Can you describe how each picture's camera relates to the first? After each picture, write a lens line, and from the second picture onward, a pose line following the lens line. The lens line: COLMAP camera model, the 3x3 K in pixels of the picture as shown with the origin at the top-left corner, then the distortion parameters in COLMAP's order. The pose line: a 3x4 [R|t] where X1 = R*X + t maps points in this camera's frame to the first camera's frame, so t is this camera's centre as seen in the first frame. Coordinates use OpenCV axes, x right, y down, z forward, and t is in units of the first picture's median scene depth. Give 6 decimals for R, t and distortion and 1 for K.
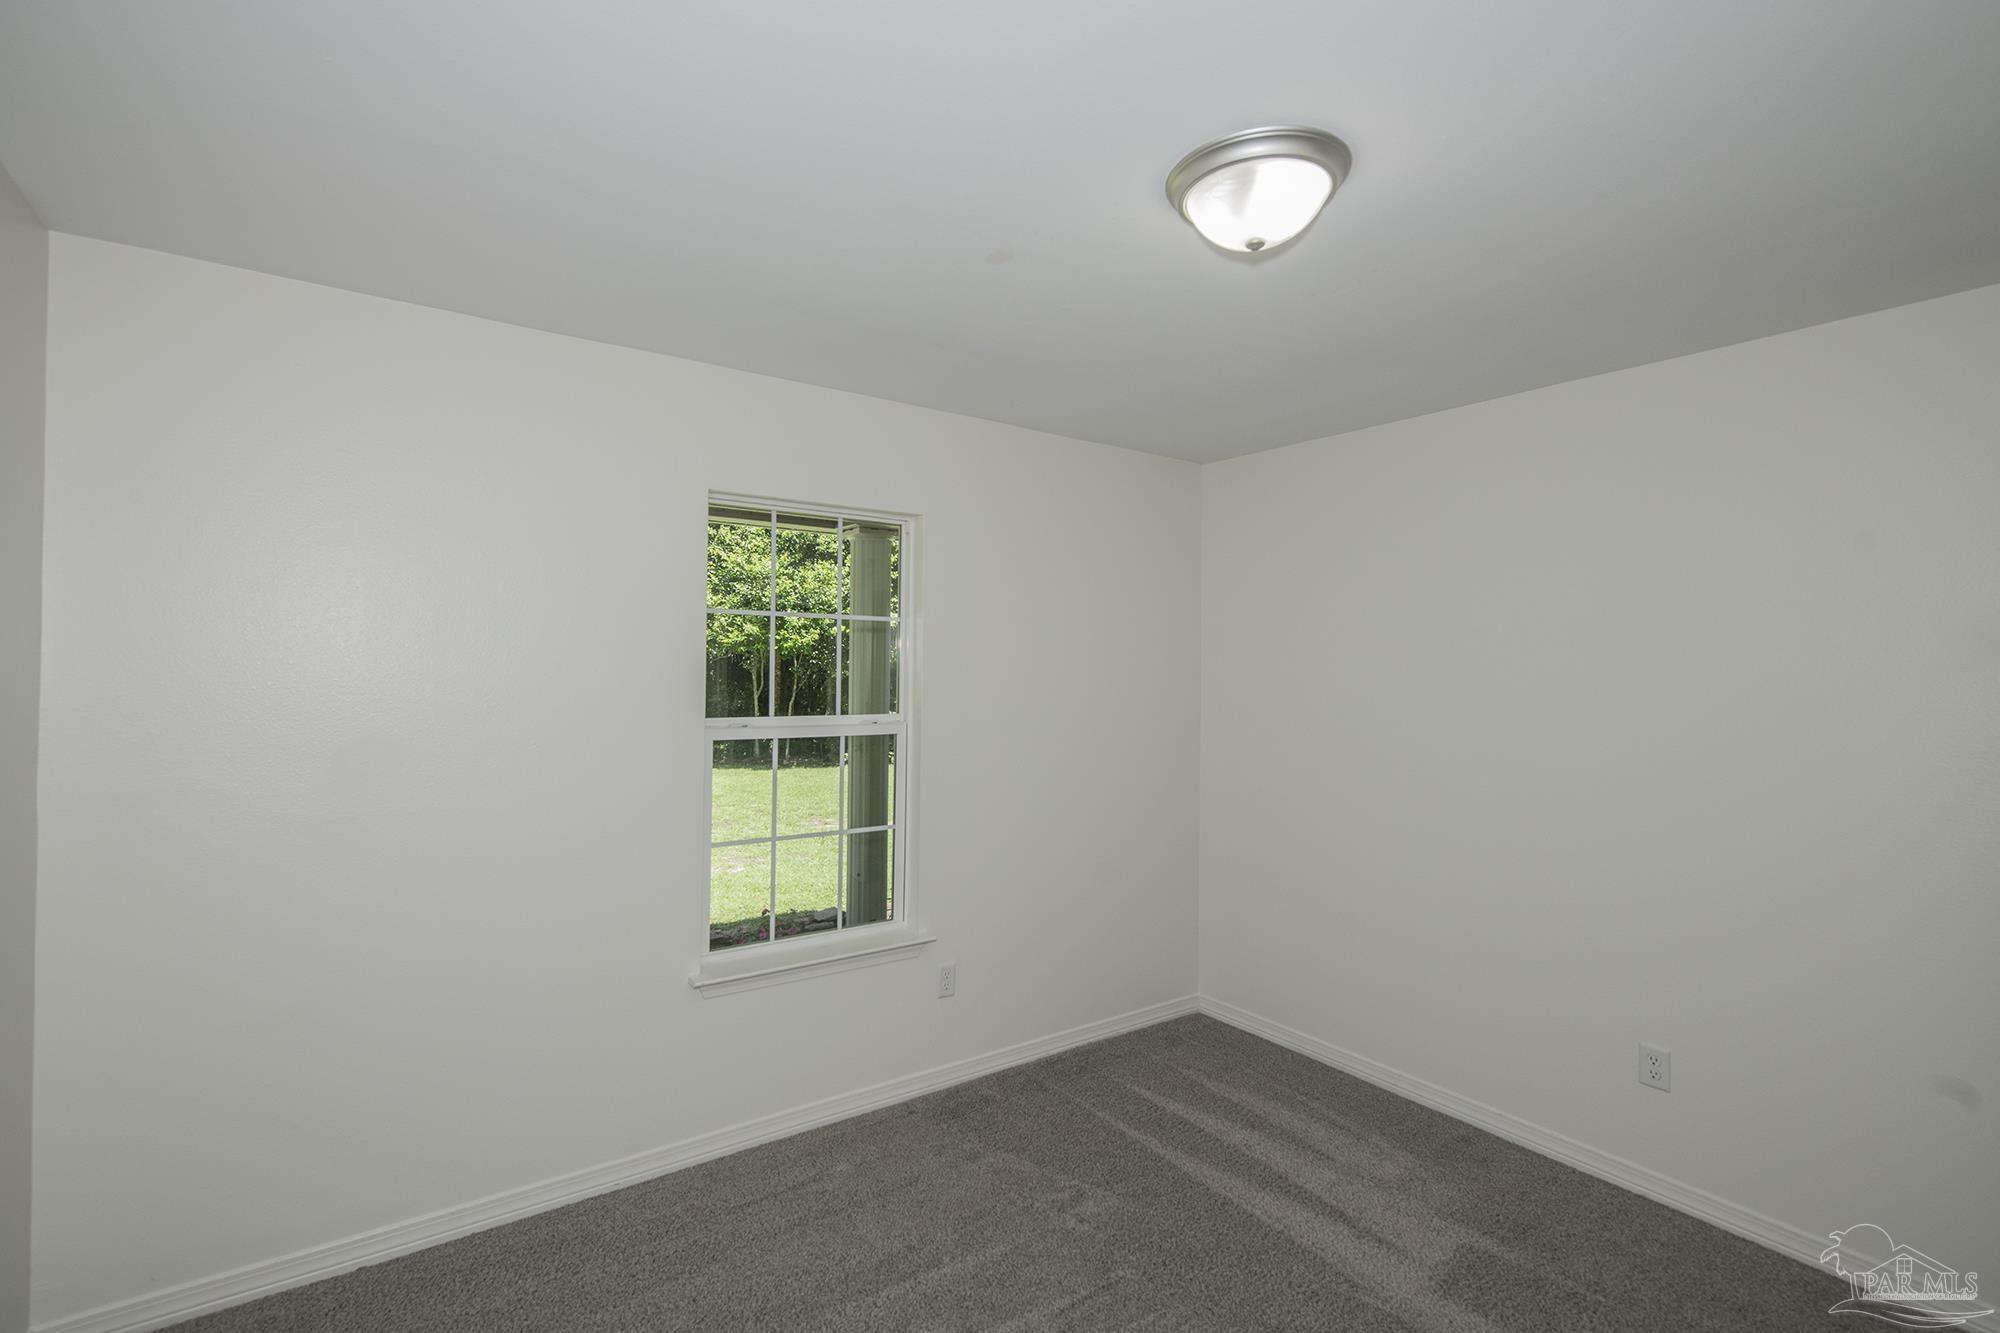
lens RADIAL K [[932.4, 0, 1011.8], [0, 932.4, 669.3], [0, 0, 1]] dist [0.014513, 0.000202]
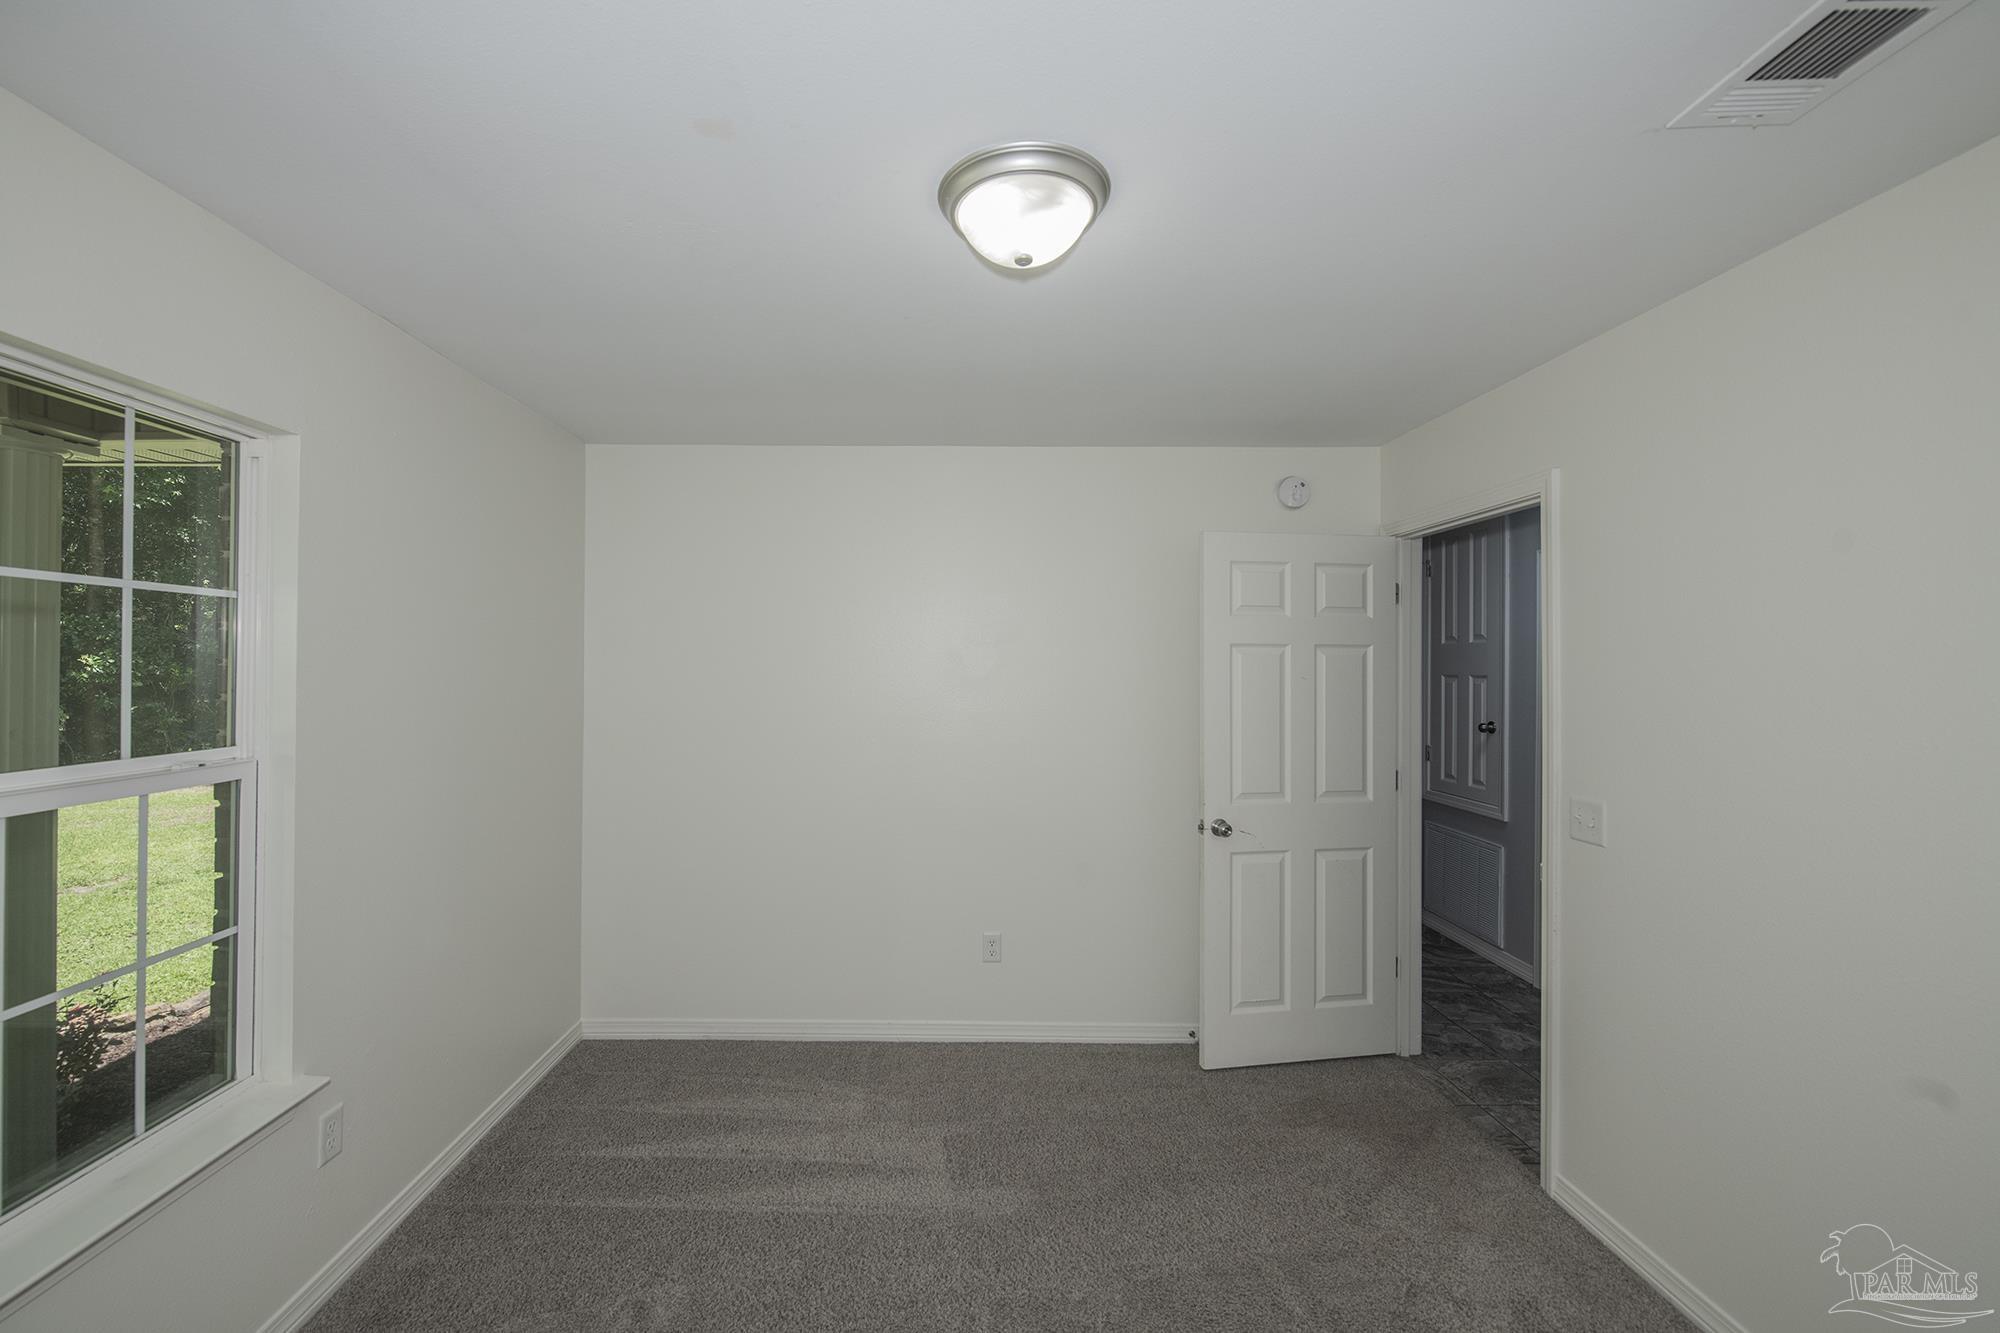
lens RADIAL K [[809.9, 0, 997.6], [0, 809.9, 668.5], [0, 0, 1]] dist [0.009709, 0.000008]
pose [[0.582520, -0.014962, 0.812678, -0.285573], [-0.000756, 0.999820, 0.018949, -0.014431], [-0.812816, -0.011653, 0.582404, 0.297817]]
